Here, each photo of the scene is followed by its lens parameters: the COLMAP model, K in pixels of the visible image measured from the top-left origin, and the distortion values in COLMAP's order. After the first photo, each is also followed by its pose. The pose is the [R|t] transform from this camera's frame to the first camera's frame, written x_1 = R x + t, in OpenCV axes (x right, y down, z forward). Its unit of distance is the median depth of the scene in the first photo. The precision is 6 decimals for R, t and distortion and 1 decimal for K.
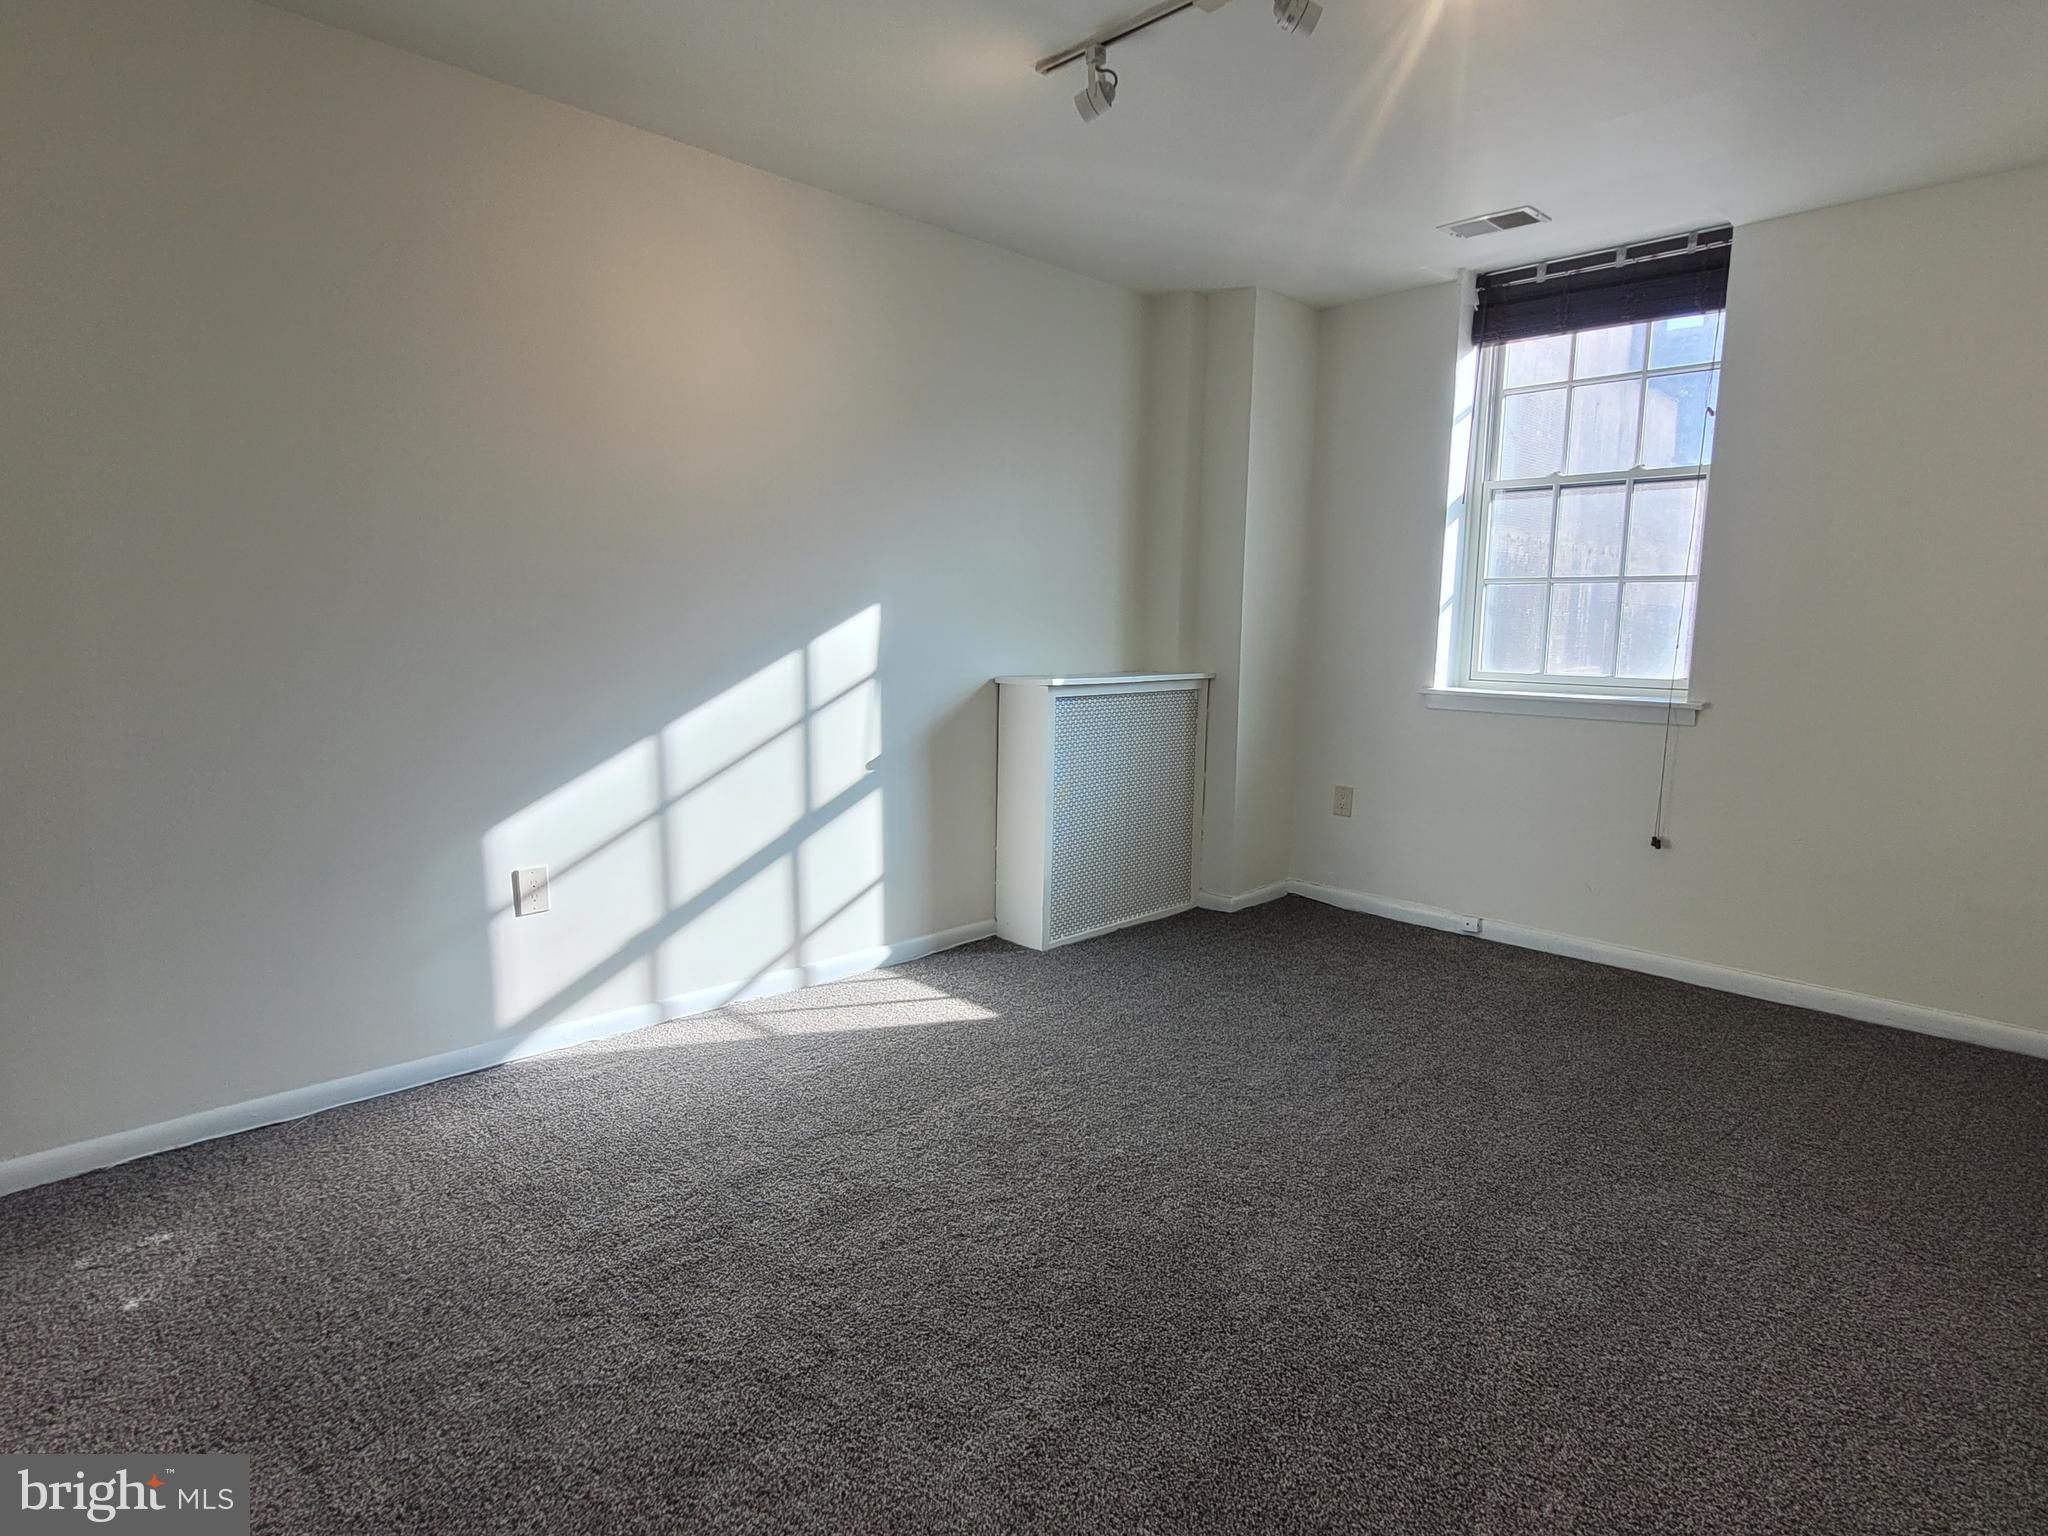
lens RADIAL K [[1106.1, 0, 1025.4], [0, 1106.1, 780.0], [0, 0, 1]] dist [0.006128, 0.000145]
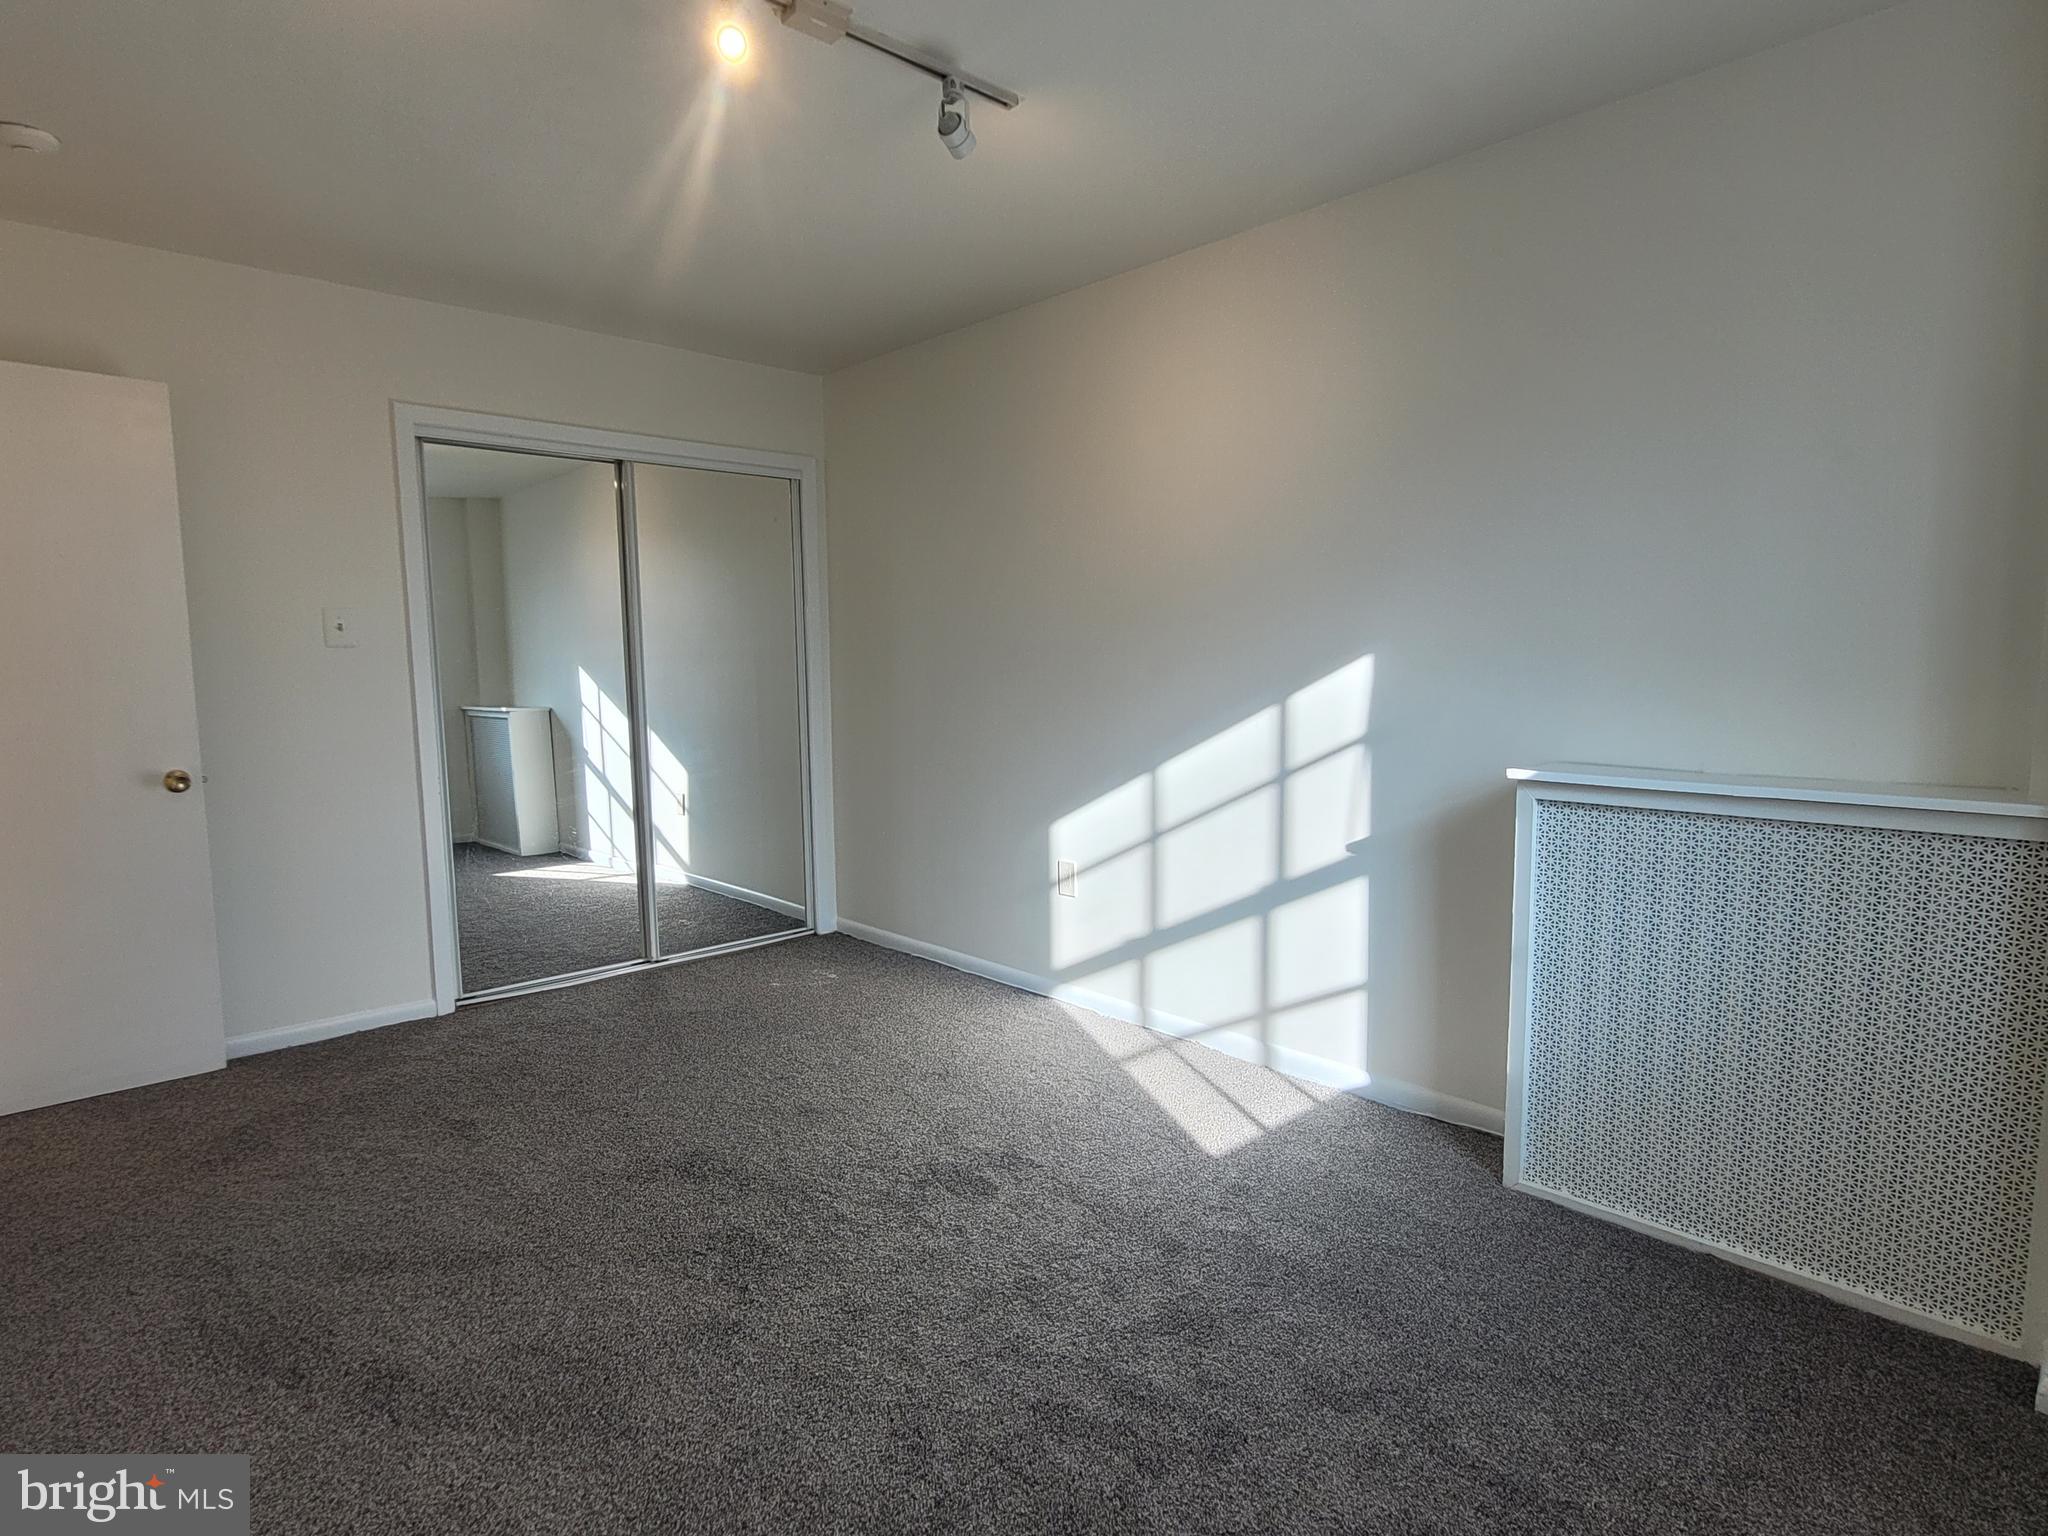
lens RADIAL K [[1106.1, 0, 1021.9], [0, 1106.1, 764.1], [0, 0, 1]] dist [0.006128, 0.000145]
pose [[-0.008069, 0.094323, -0.995509, 0.724158], [-0.132980, 0.986598, 0.094556, -0.125785], [0.991086, 0.133145, 0.004582, 0.773155]]
